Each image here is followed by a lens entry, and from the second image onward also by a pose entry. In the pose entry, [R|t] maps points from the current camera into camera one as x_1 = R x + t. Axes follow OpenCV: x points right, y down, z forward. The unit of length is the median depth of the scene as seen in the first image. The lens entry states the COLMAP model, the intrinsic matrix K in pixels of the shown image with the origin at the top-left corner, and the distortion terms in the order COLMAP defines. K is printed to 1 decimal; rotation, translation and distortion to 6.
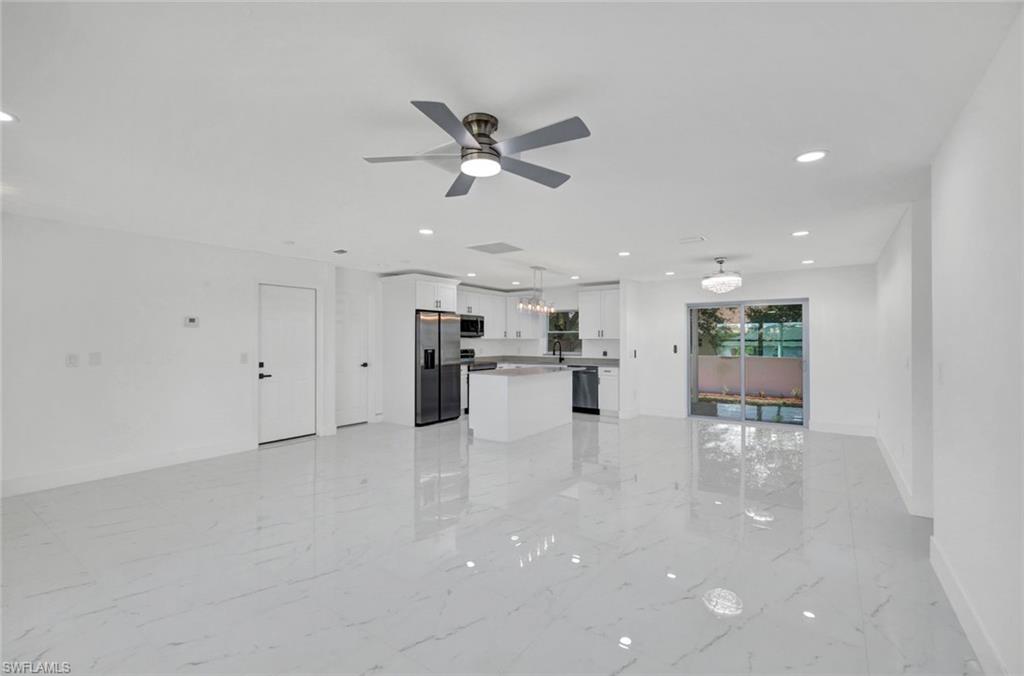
lens RADIAL K [[452.8, 0, 518.5], [0, 452.8, 338.1], [0, 0, 1]] dist [0.000895, 0.000053]
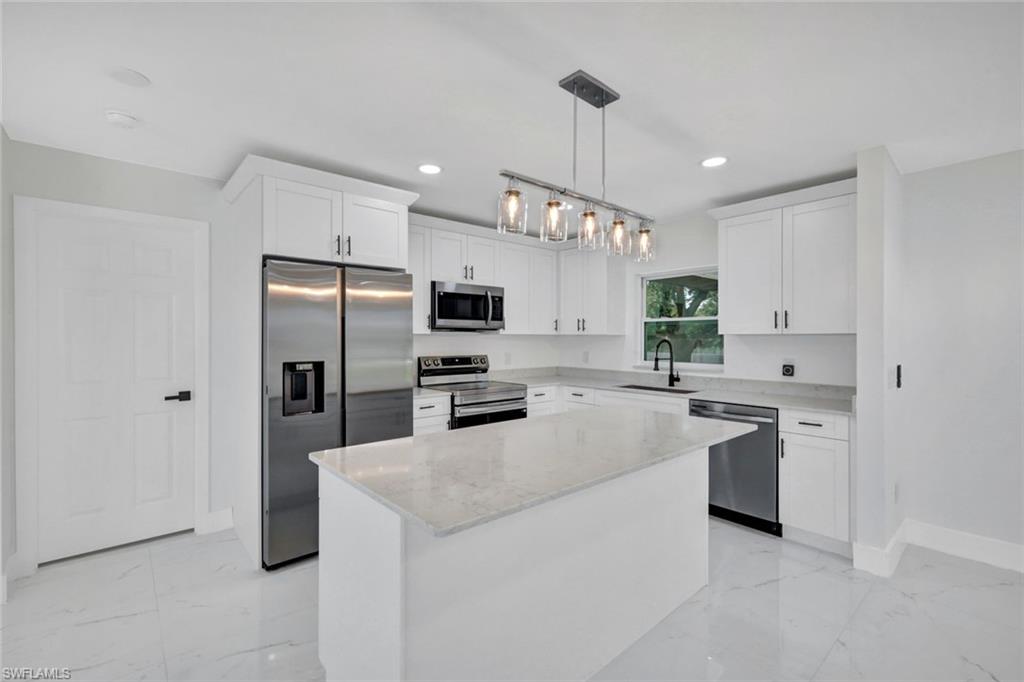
lens RADIAL K [[452.3, 0, 511.2], [0, 452.3, 338.4], [0, 0, 1]] dist [0.002208, 0.000199]
pose [[0.969343, -0.001332, -0.245706, 0.050651], [0.003198, 0.999969, 0.007192, 0.002485], [0.245689, -0.007757, 0.969318, 0.546199]]
